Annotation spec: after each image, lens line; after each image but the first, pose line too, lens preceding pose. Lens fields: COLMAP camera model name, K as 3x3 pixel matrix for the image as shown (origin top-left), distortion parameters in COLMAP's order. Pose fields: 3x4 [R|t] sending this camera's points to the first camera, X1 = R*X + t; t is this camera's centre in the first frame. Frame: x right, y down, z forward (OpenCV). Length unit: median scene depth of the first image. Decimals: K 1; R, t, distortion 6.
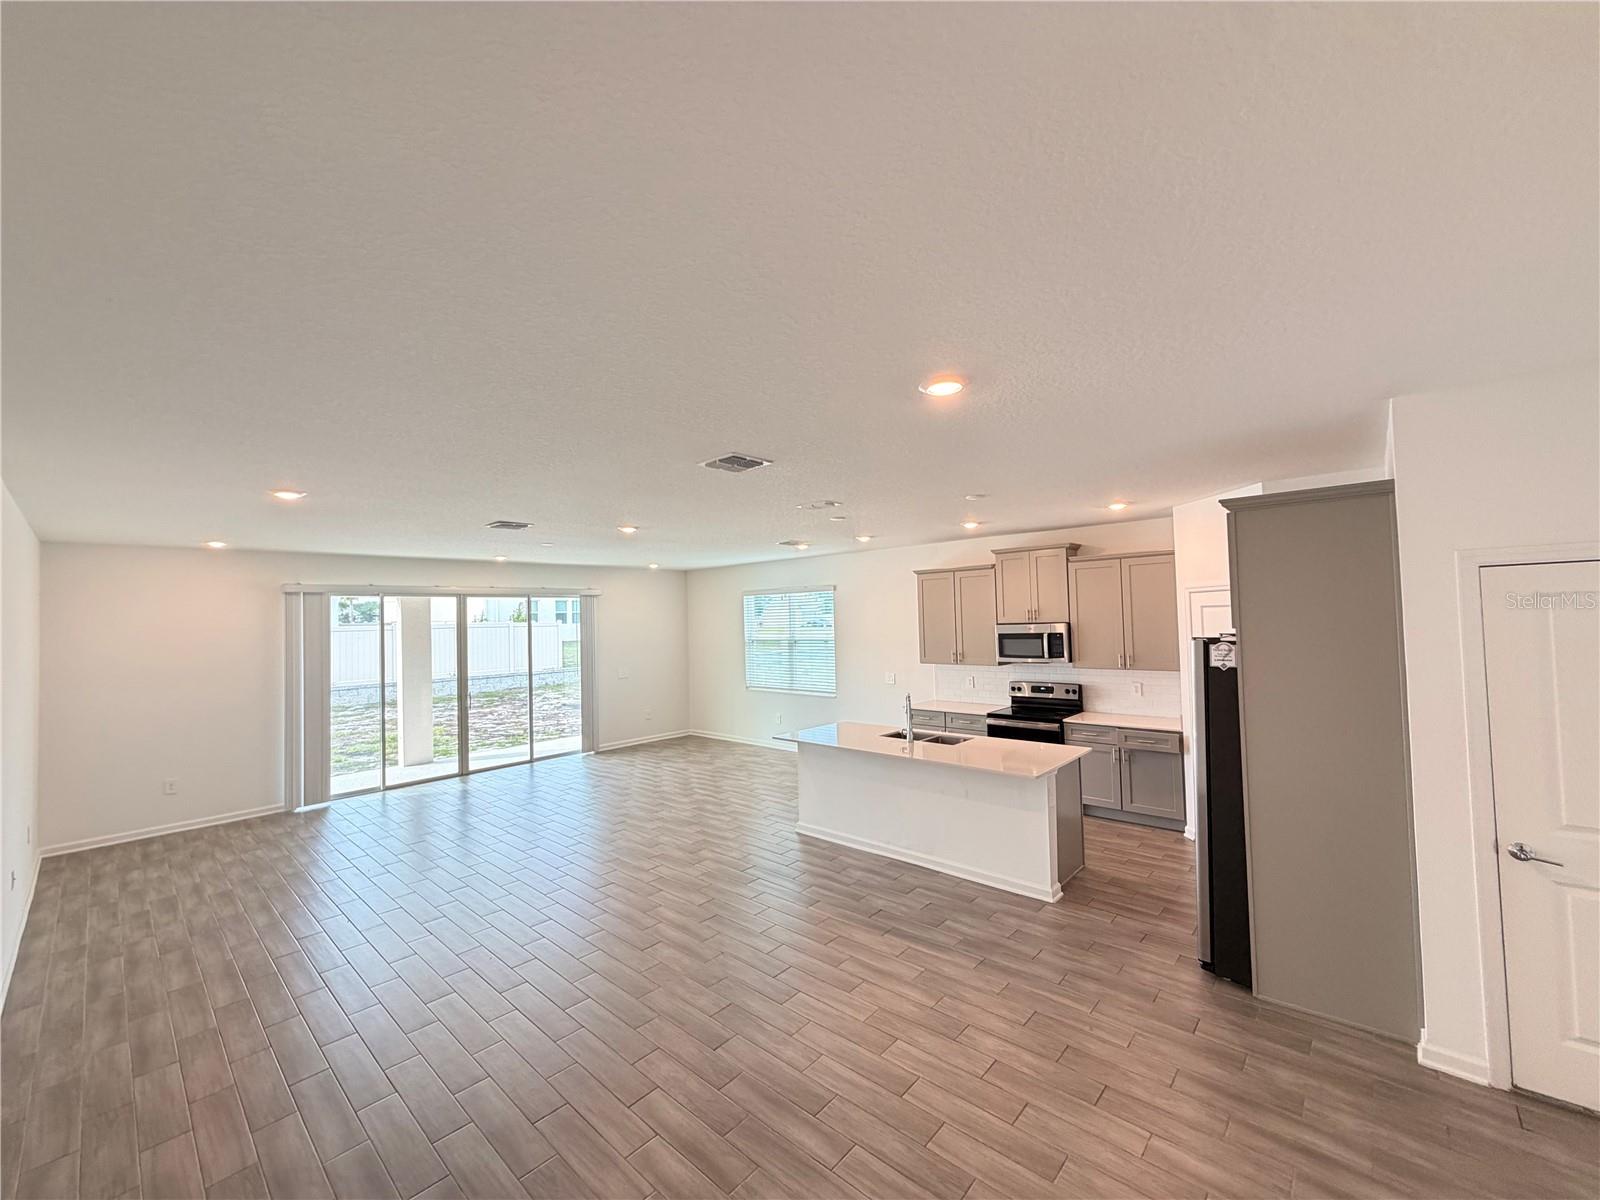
lens RADIAL K [[634.1, 0, 793.4], [0, 634.1, 600.7], [0, 0, 1]] dist [-0.001976, 0.000602]
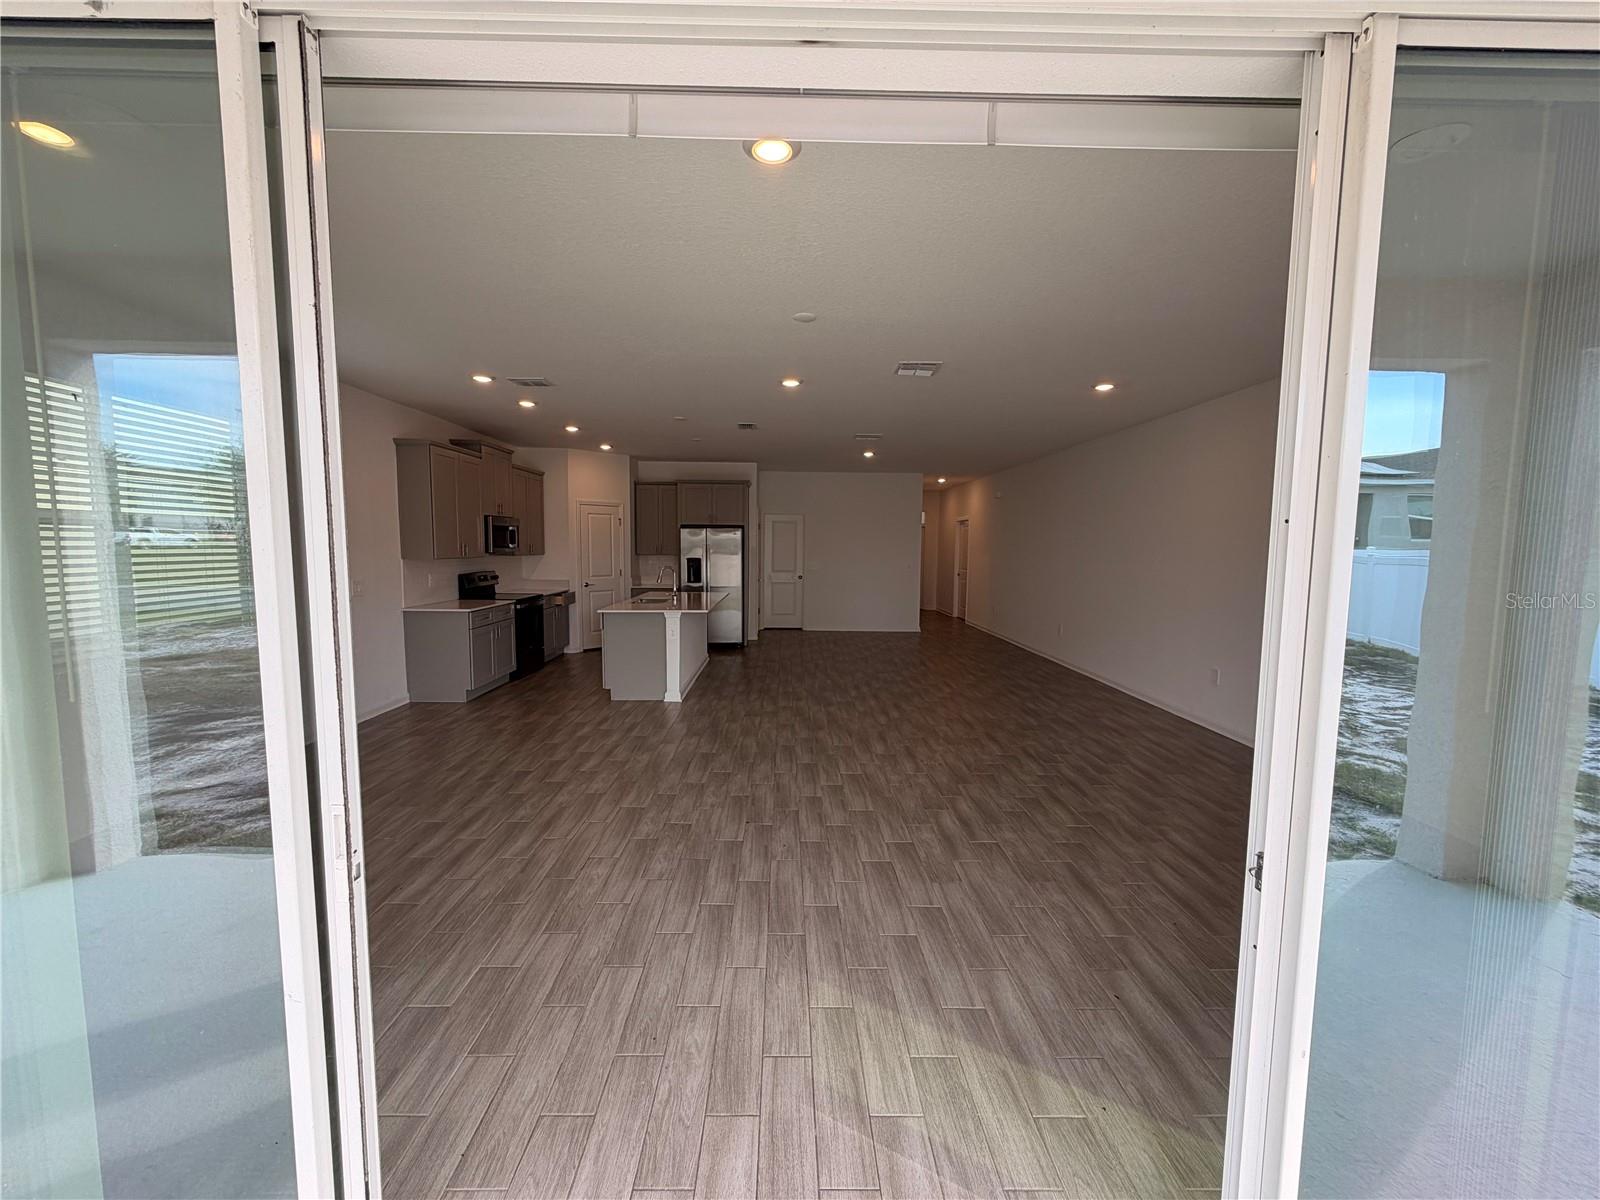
lens RADIAL K [[634.1, 0, 793.4], [0, 634.1, 600.7], [0, 0, 1]] dist [-0.001976, 0.000602]
pose [[-0.685324, -0.042395, 0.727003, -0.827940], [-0.011379, 0.998806, 0.047518, 0.130786], [-0.728149, 0.024293, -0.684988, 1.471622]]
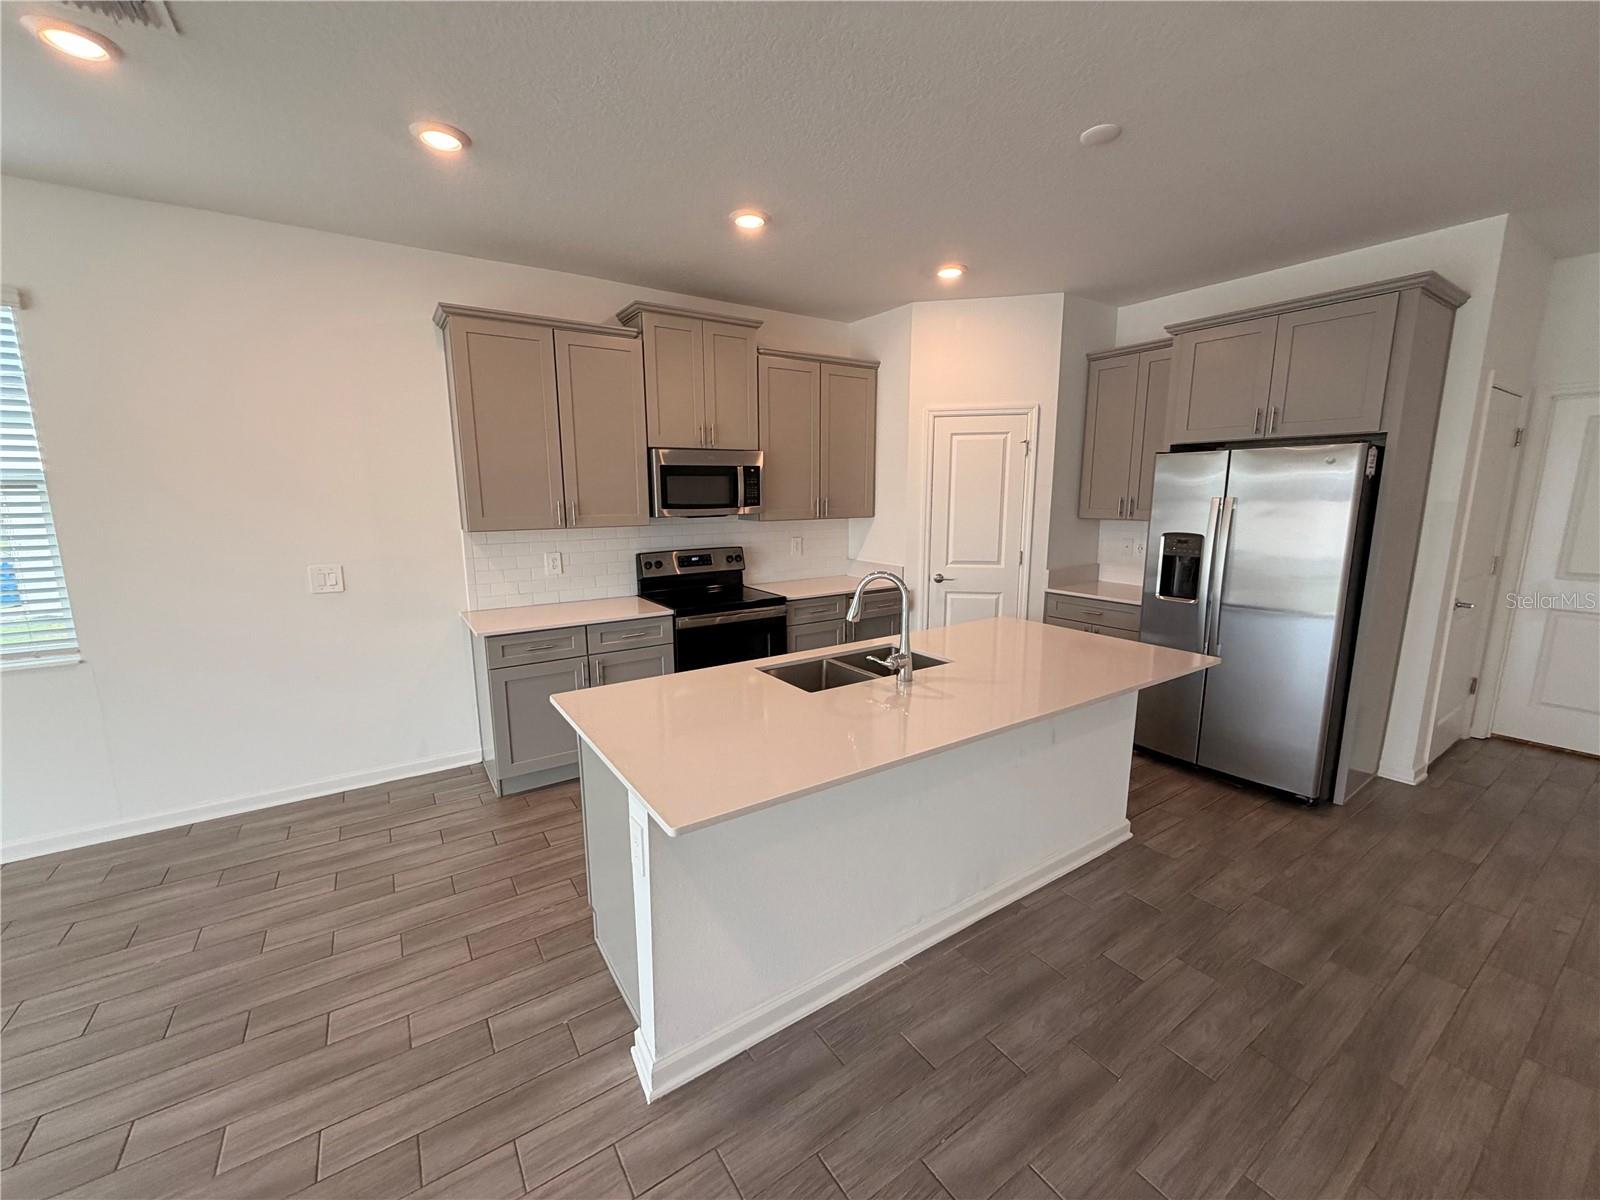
lens RADIAL K [[634.1, 0, 793.4], [0, 634.1, 600.7], [0, 0, 1]] dist [-0.001976, 0.000602]
pose [[0.245527, -0.140564, 0.959144, -0.206158], [-0.029112, 0.987916, 0.152233, 0.087851], [-0.968952, -0.065300, 0.238468, 0.817300]]
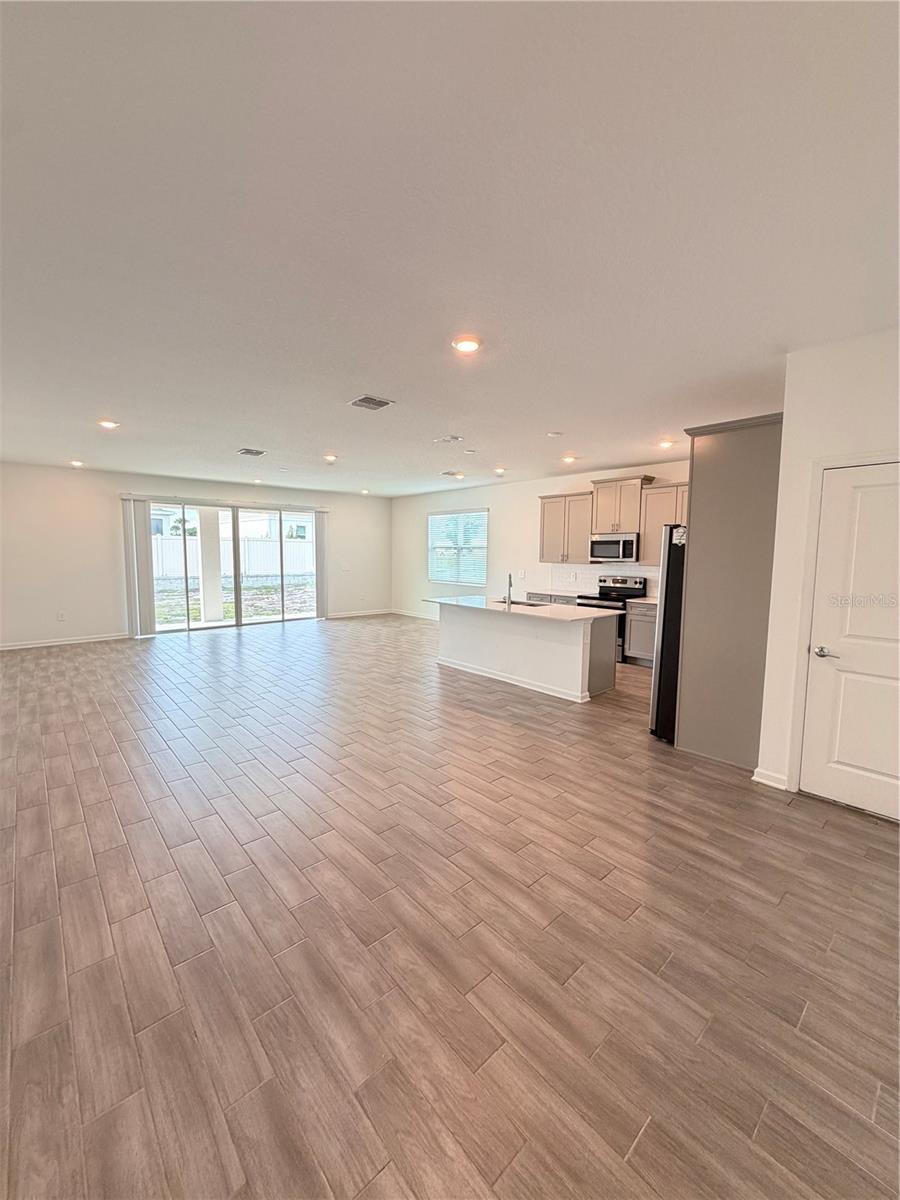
lens RADIAL K [[475.6, 0, 451.1], [0, 475.6, 595.4], [0, 0, 1]] dist [-0.001976, 0.000602]
pose [[0.994390, 0.044691, -0.095873, 0.130965], [-0.032453, 0.991549, 0.125607, 0.053799], [0.100676, -0.121791, 0.987437, -0.101771]]
